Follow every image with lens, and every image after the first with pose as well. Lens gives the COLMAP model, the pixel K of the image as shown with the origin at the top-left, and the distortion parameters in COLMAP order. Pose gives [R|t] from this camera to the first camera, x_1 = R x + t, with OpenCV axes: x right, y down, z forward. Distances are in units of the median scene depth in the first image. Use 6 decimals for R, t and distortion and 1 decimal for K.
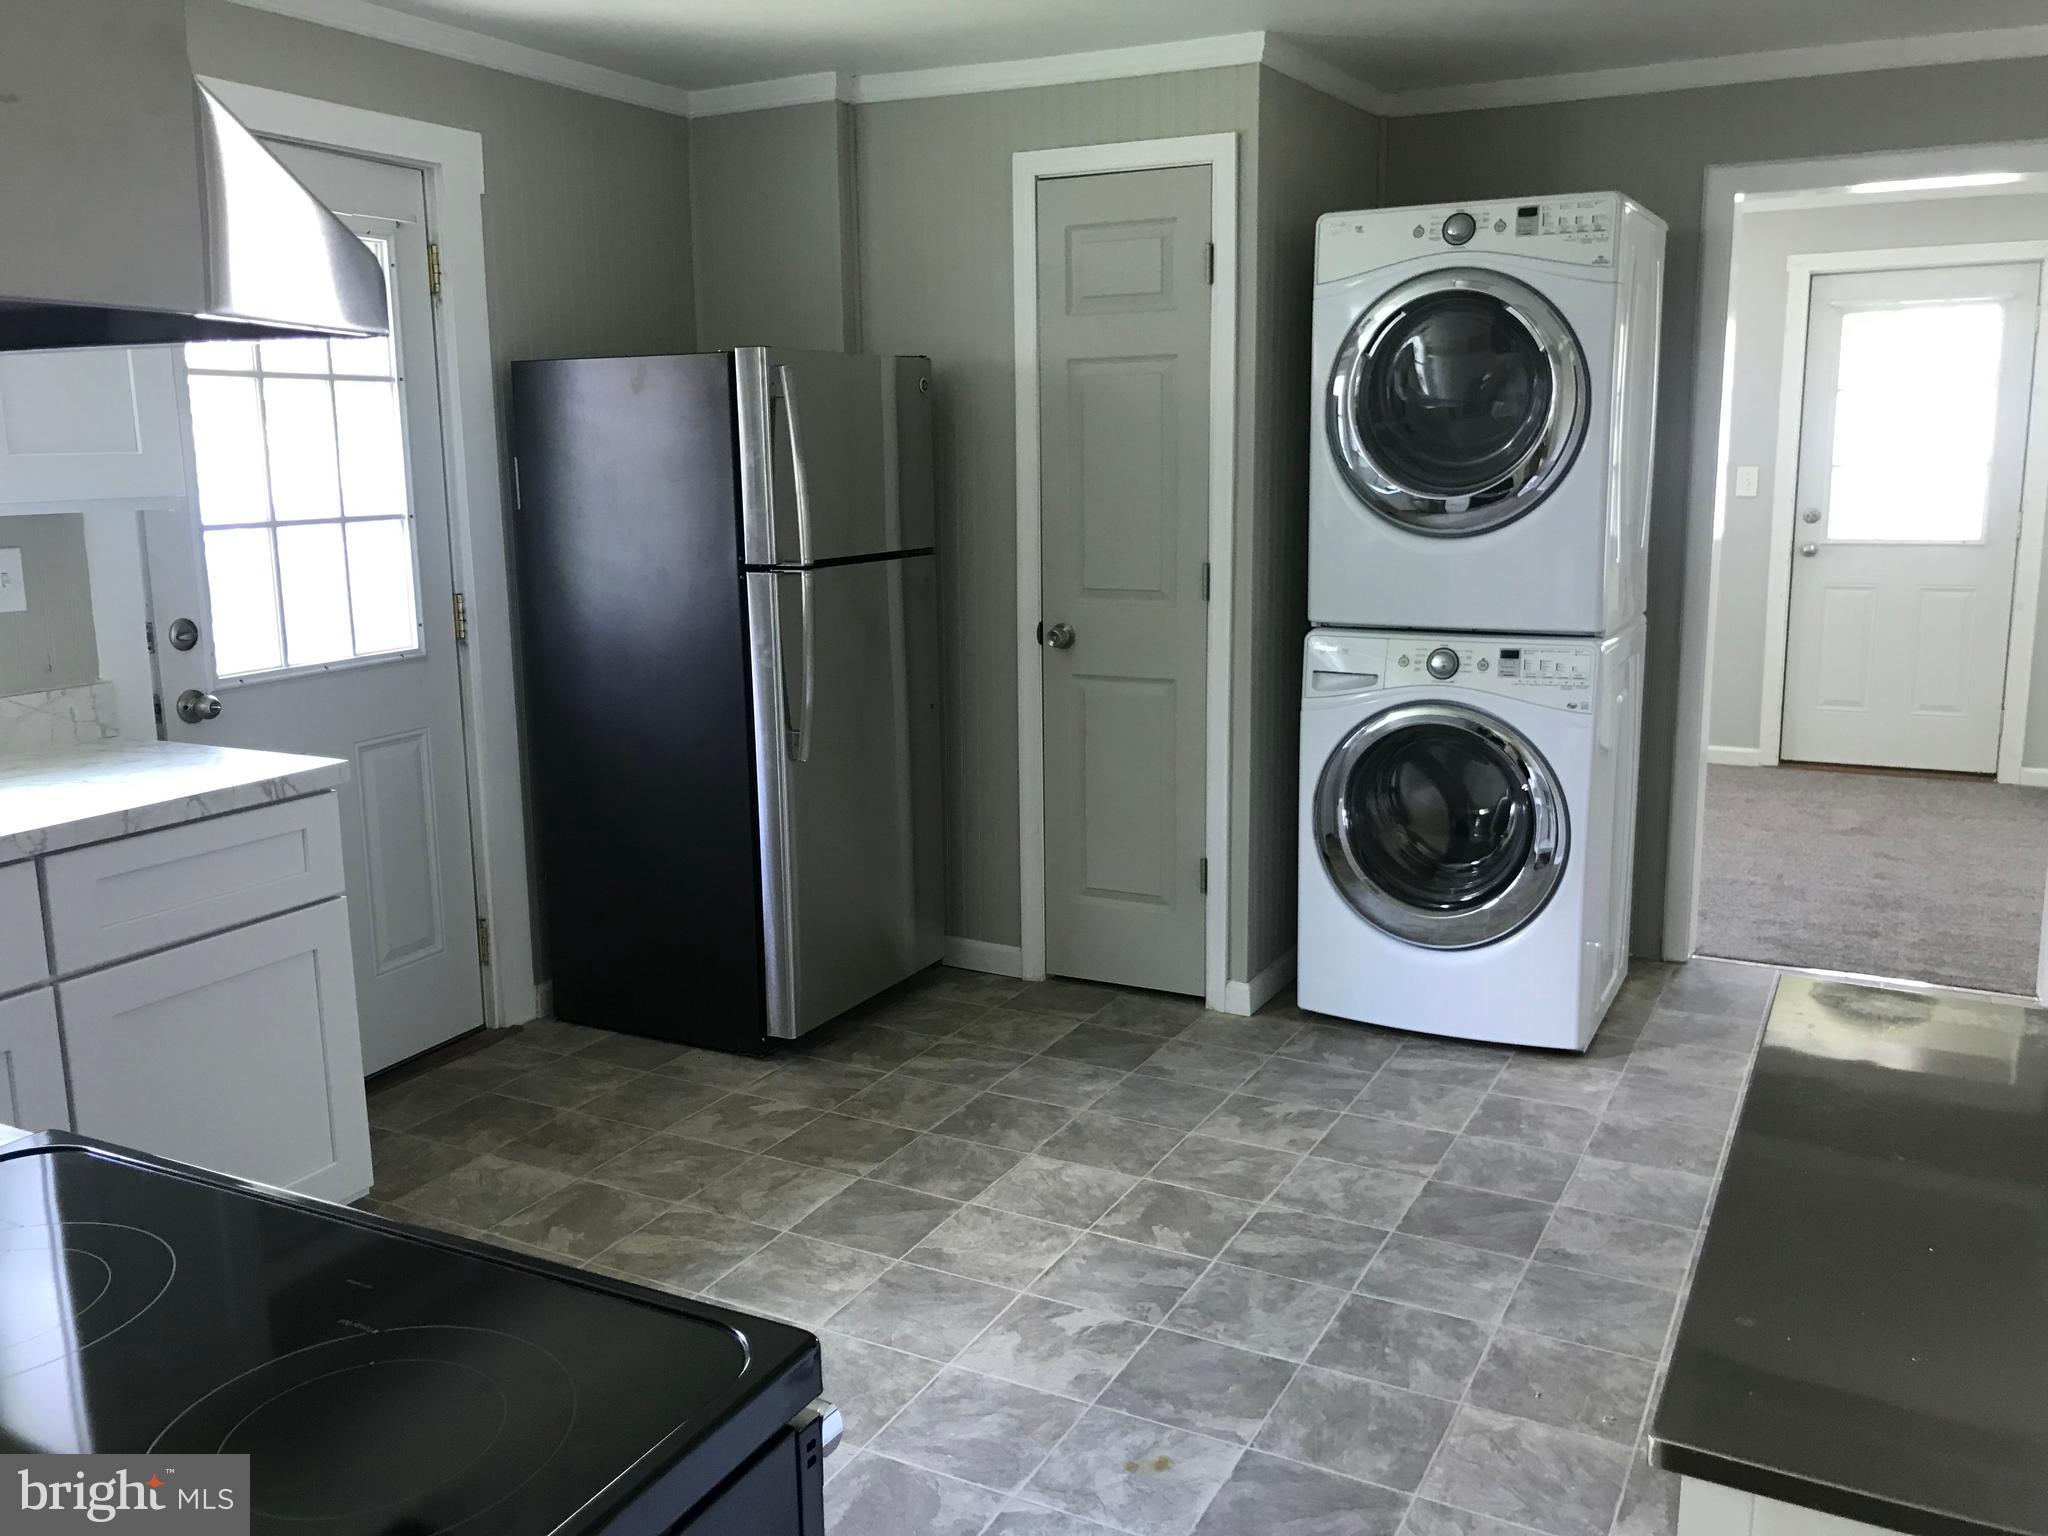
lens RADIAL K [[1706.6, 0, 1024.0], [0, 1706.6, 768.0], [0, 0, 1]] dist [0.076723, -0.088970]
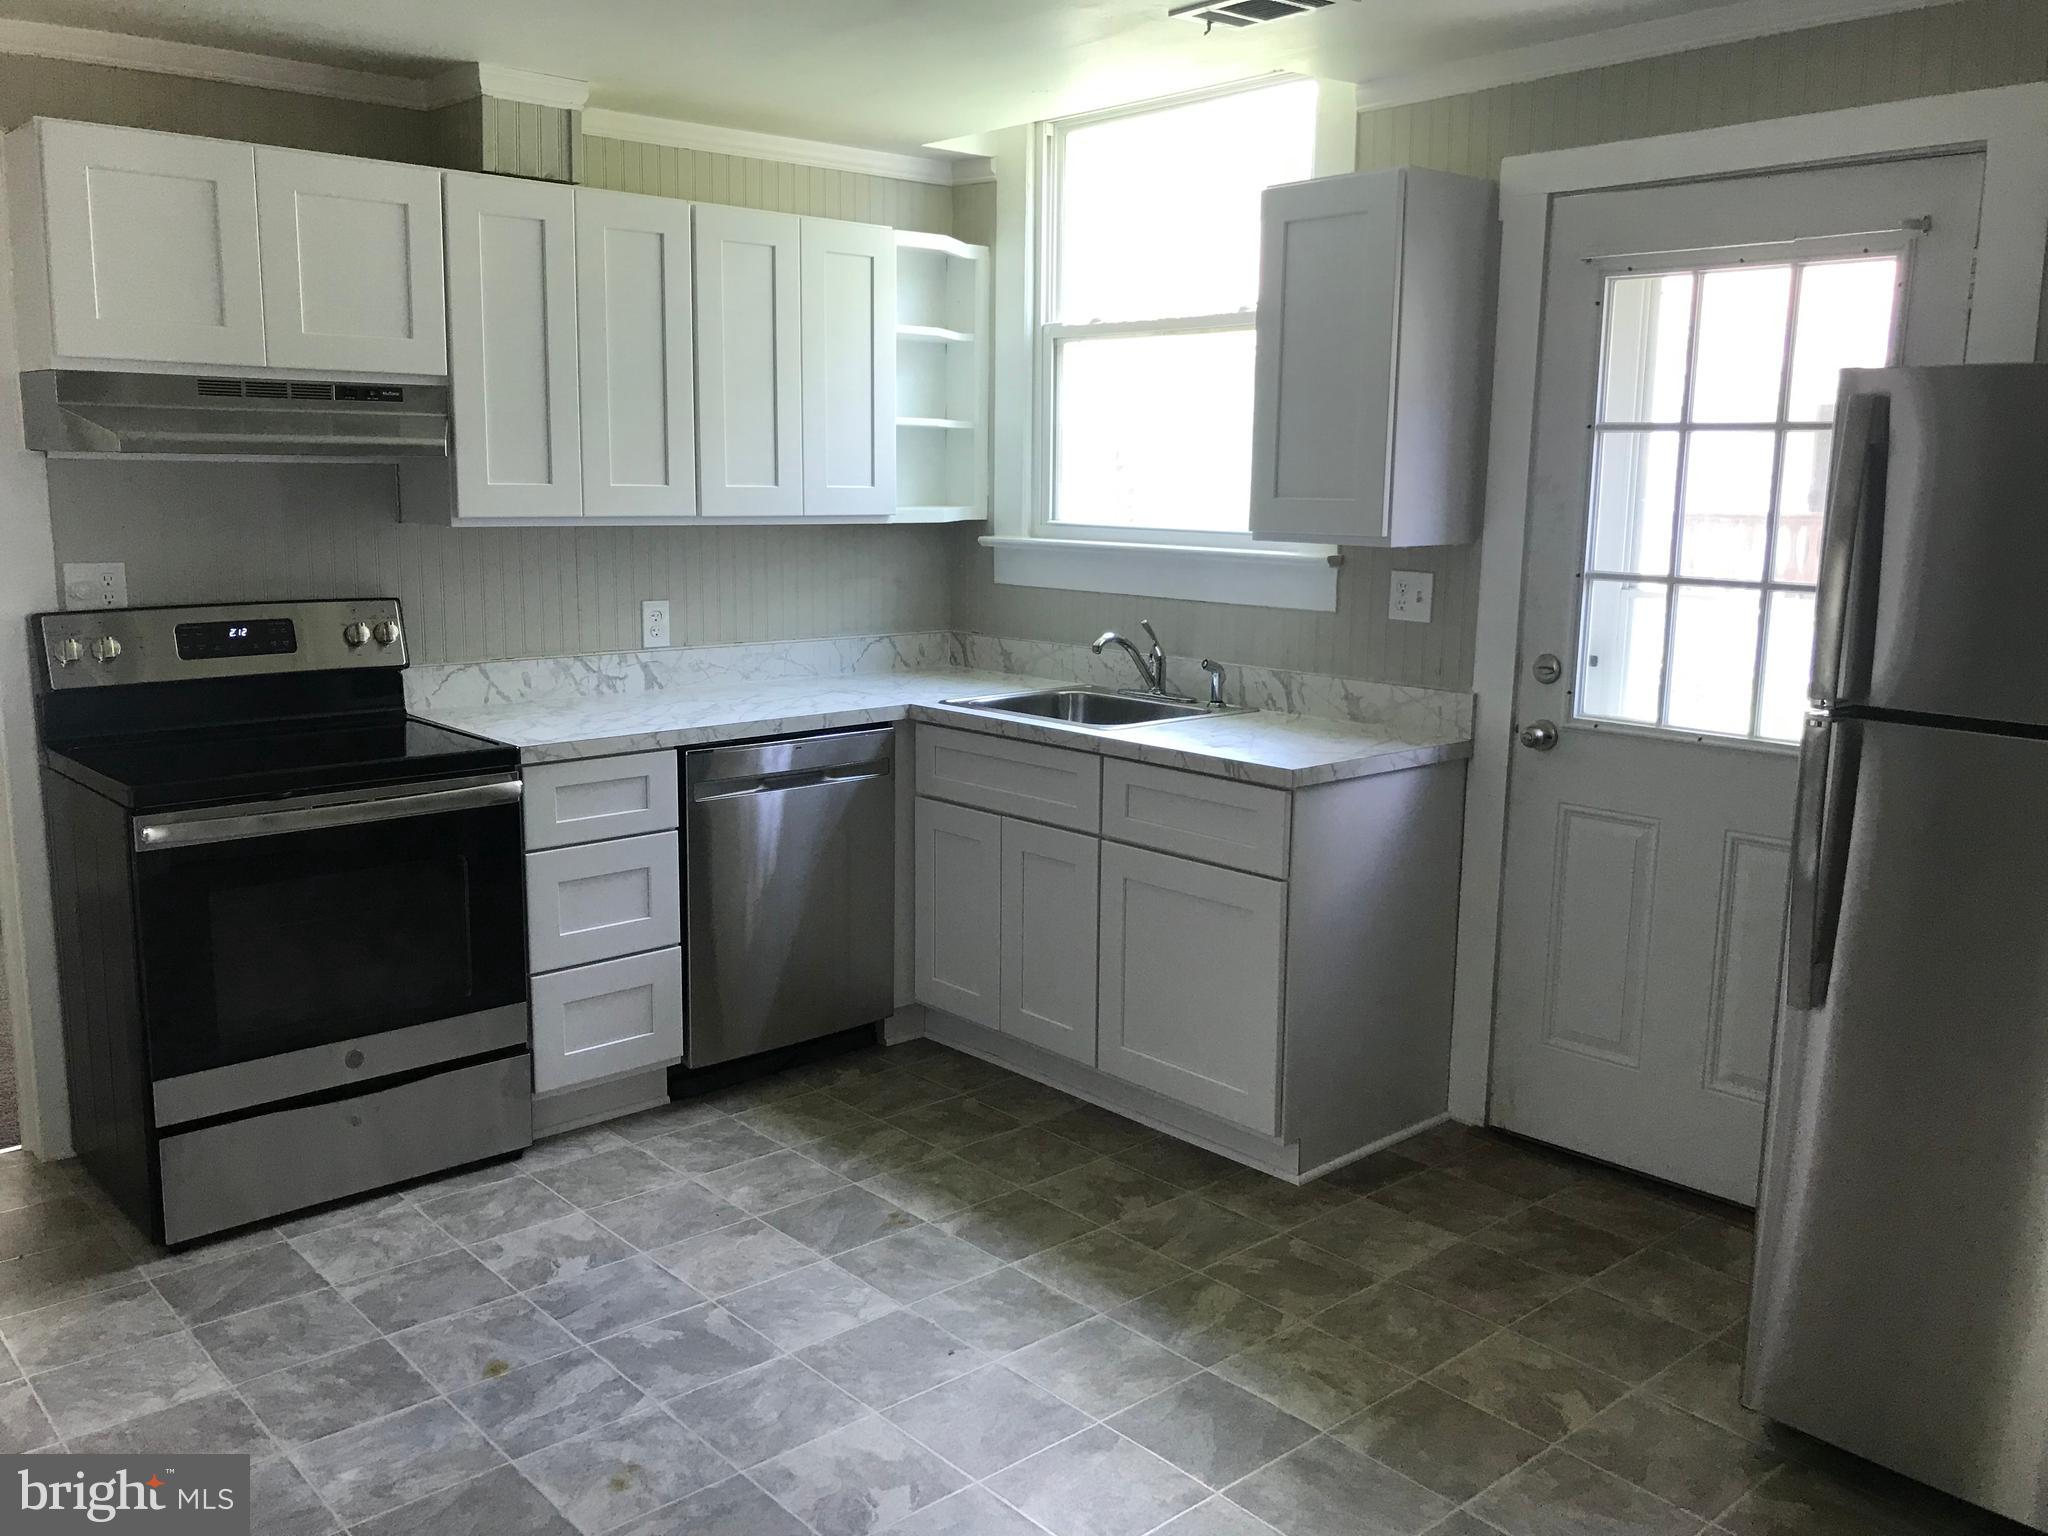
lens RADIAL K [[1706.6, 0, 1024.0], [0, 1706.6, 768.0], [0, 0, 1]] dist [0.076723, -0.088970]
pose [[-0.354439, 0.169610, -0.919568, 0.594208], [-0.190196, 0.949777, 0.248492, -0.209128], [0.915532, 0.262974, -0.304379, 0.972777]]
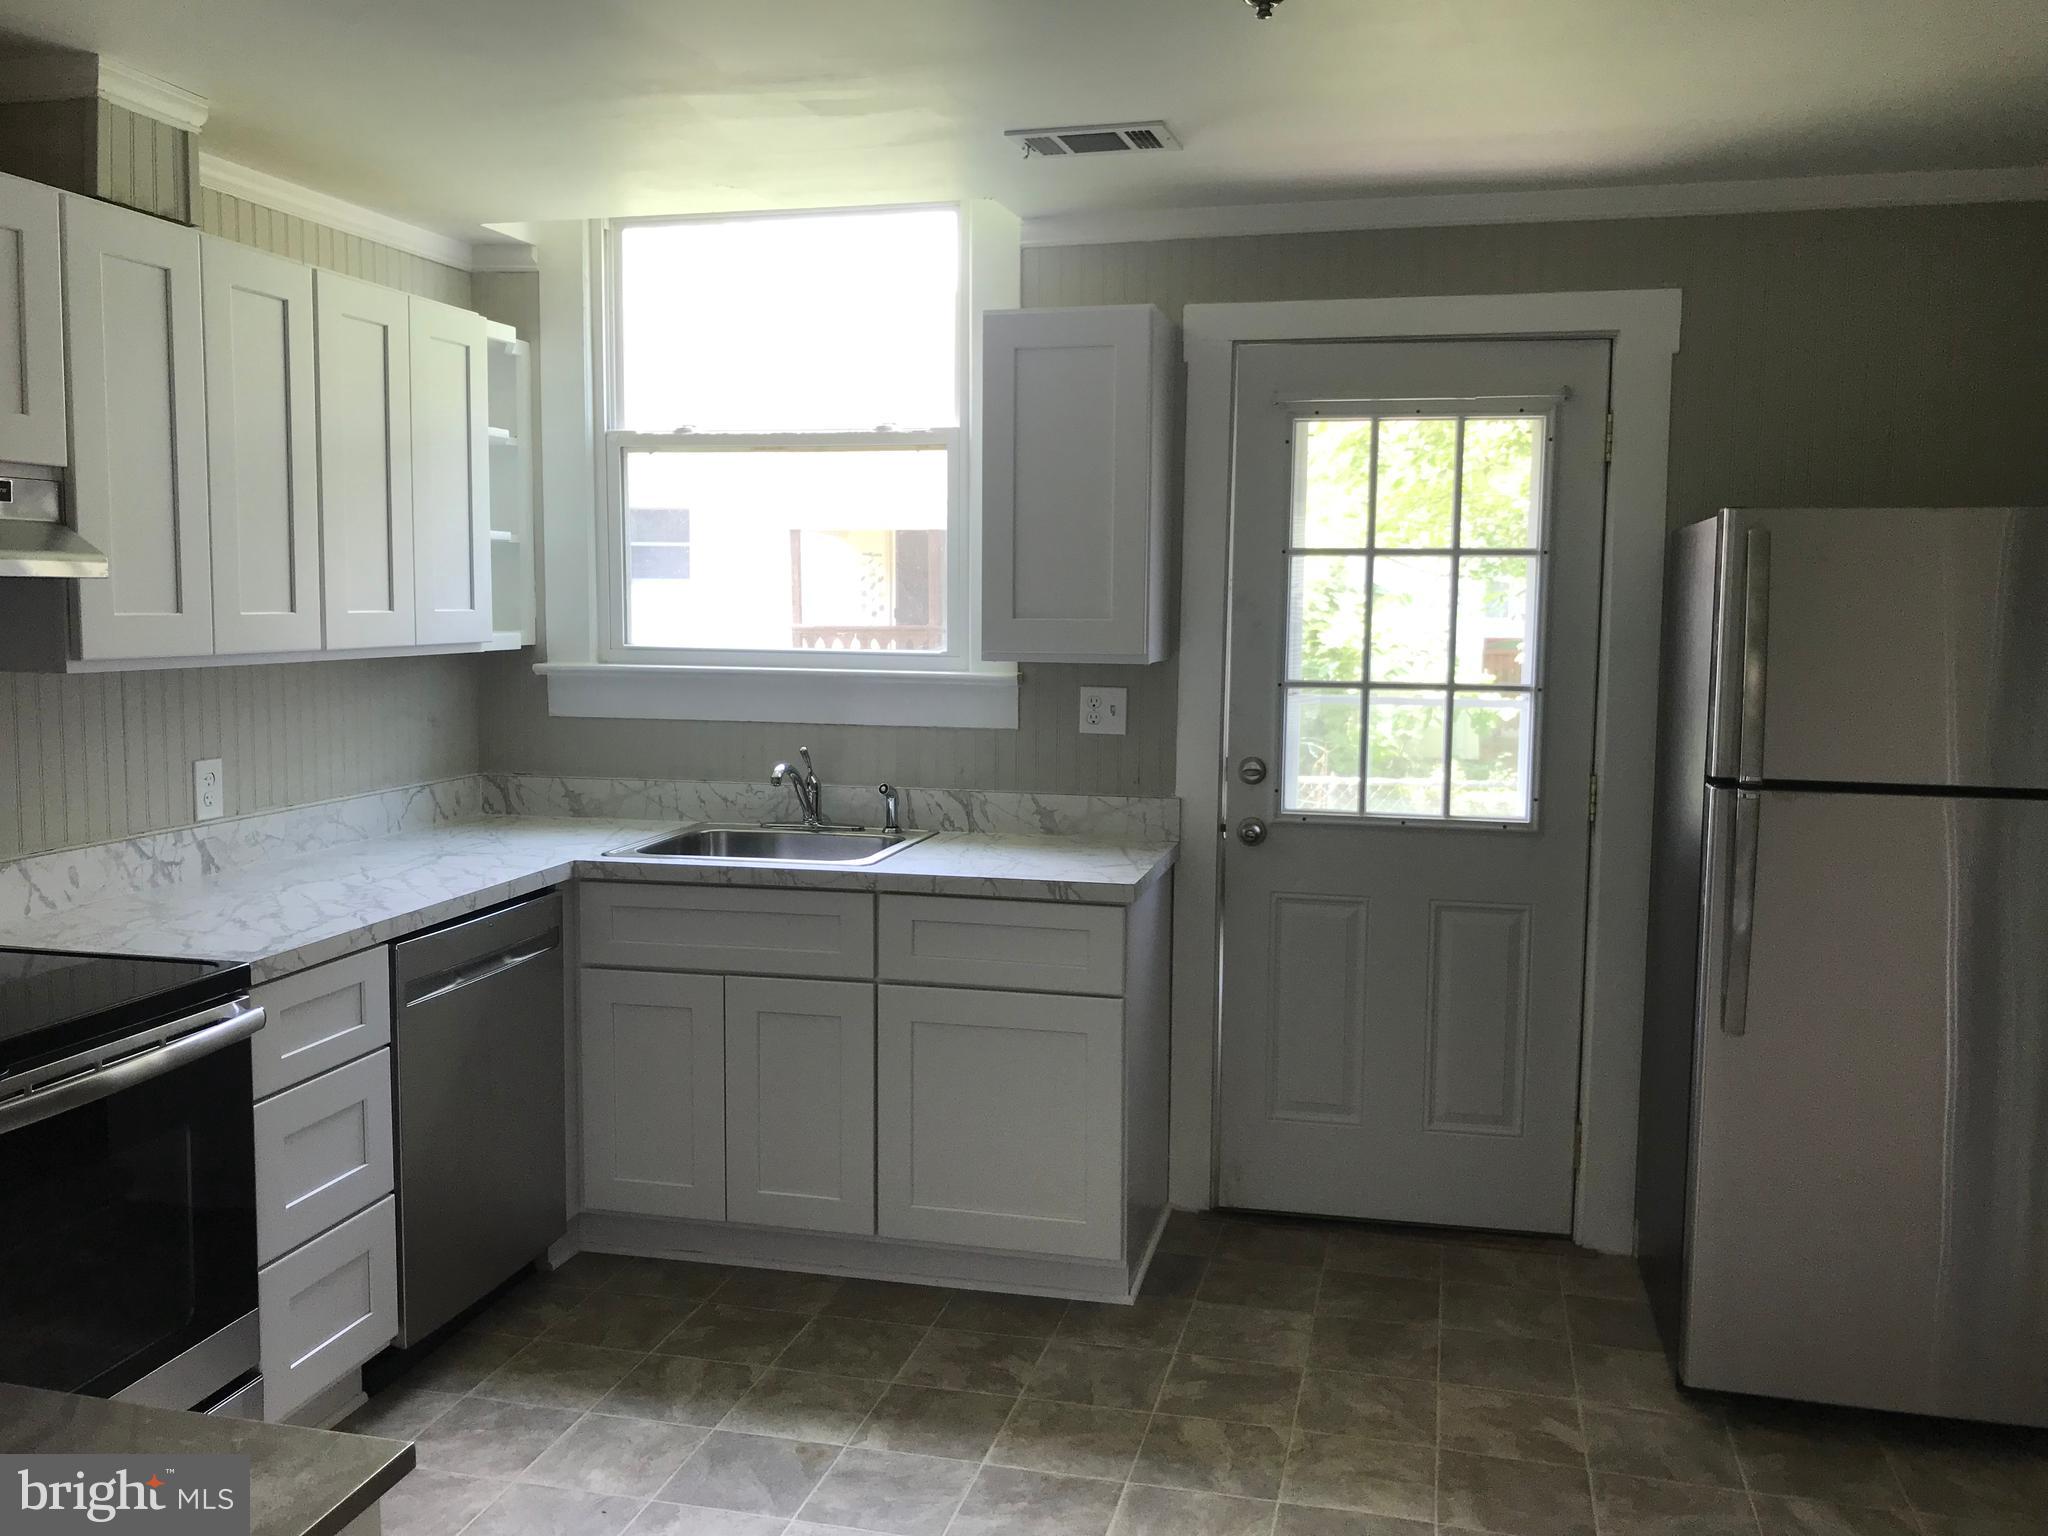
lens RADIAL K [[1719.3, 0, 1024.0], [0, 1719.3, 768.0], [0, 0, 1]] dist [0.030900, 0.000093]
pose [[0.233557, 0.113236, -0.965727, 0.570674], [-0.199633, 0.977622, 0.066350, -0.116657], [0.951629, 0.177294, 0.250936, 0.515587]]
